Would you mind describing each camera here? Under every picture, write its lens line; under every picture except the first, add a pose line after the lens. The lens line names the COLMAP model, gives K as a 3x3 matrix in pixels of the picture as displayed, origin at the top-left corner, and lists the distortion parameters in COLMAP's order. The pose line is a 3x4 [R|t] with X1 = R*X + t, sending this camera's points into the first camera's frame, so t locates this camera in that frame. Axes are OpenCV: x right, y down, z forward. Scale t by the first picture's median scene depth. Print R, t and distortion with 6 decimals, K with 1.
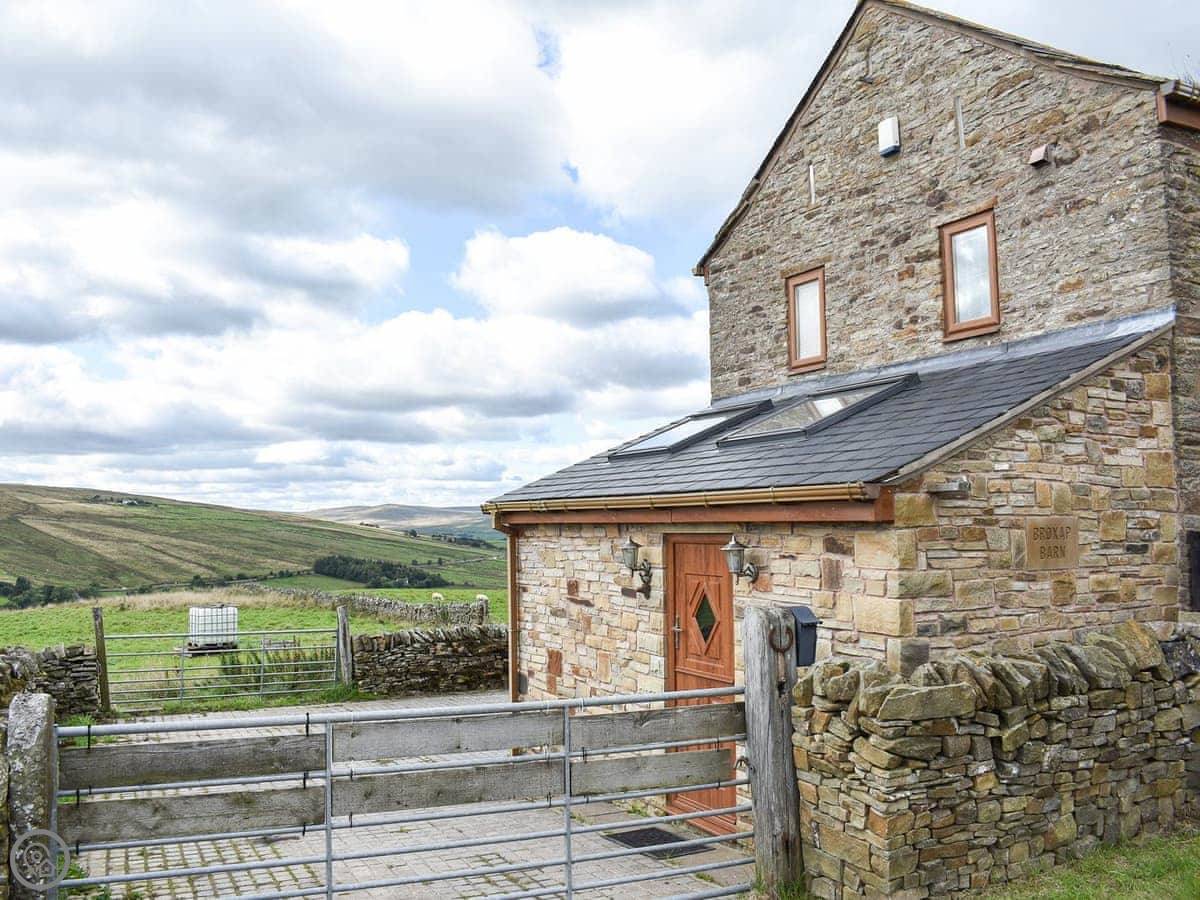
lens RADIAL K [[1118.9, 0, 607.3], [0, 1118.9, 444.4], [0, 0, 1]] dist [-0.099734, 0.018616]
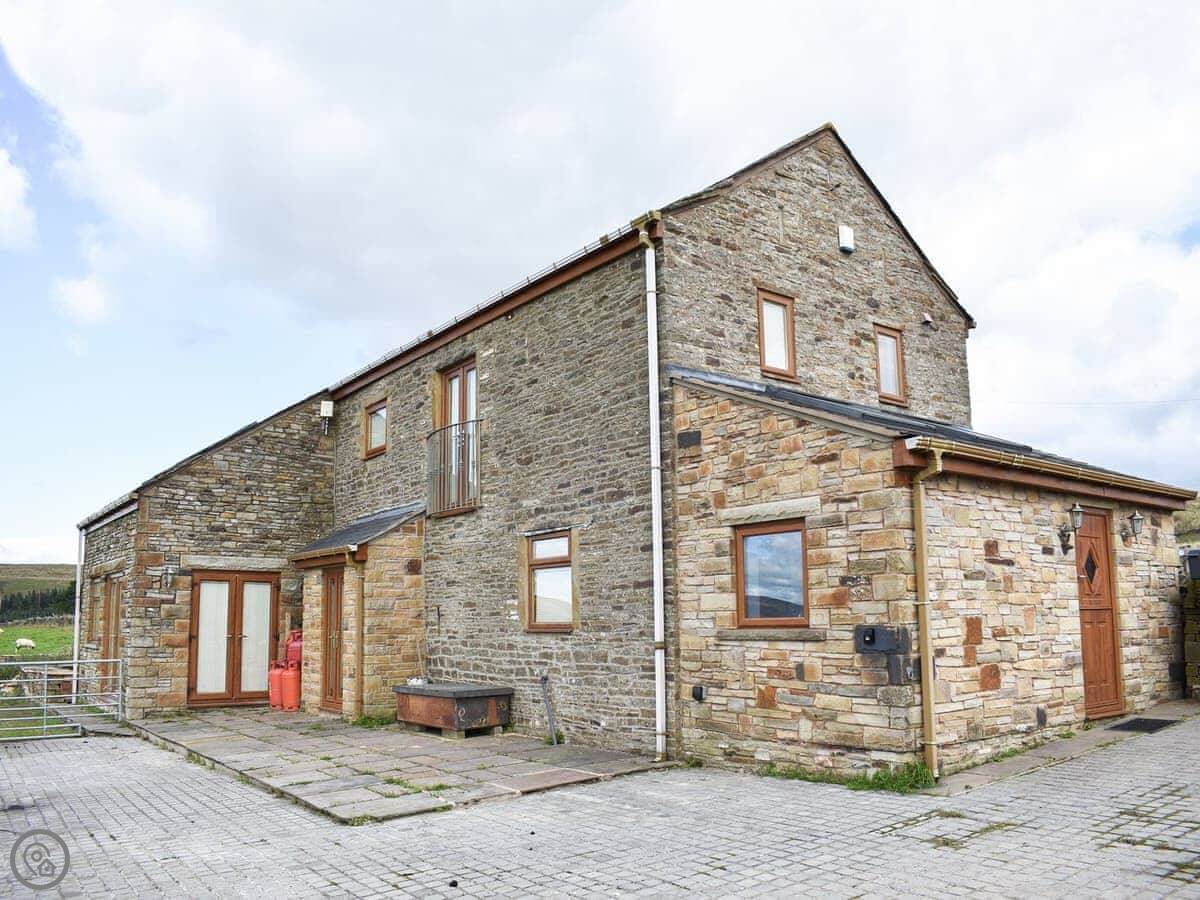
lens RADIAL K [[945.0, 0, 599.3], [0, 945.0, 490.1], [0, 0, 1]] dist [-0.083260, 0.000979]
pose [[-0.186915, 0.146043, 0.971460, -0.750730], [-0.054388, 0.985833, -0.158669, 0.221989], [-0.980869, -0.082494, -0.176324, 1.456044]]
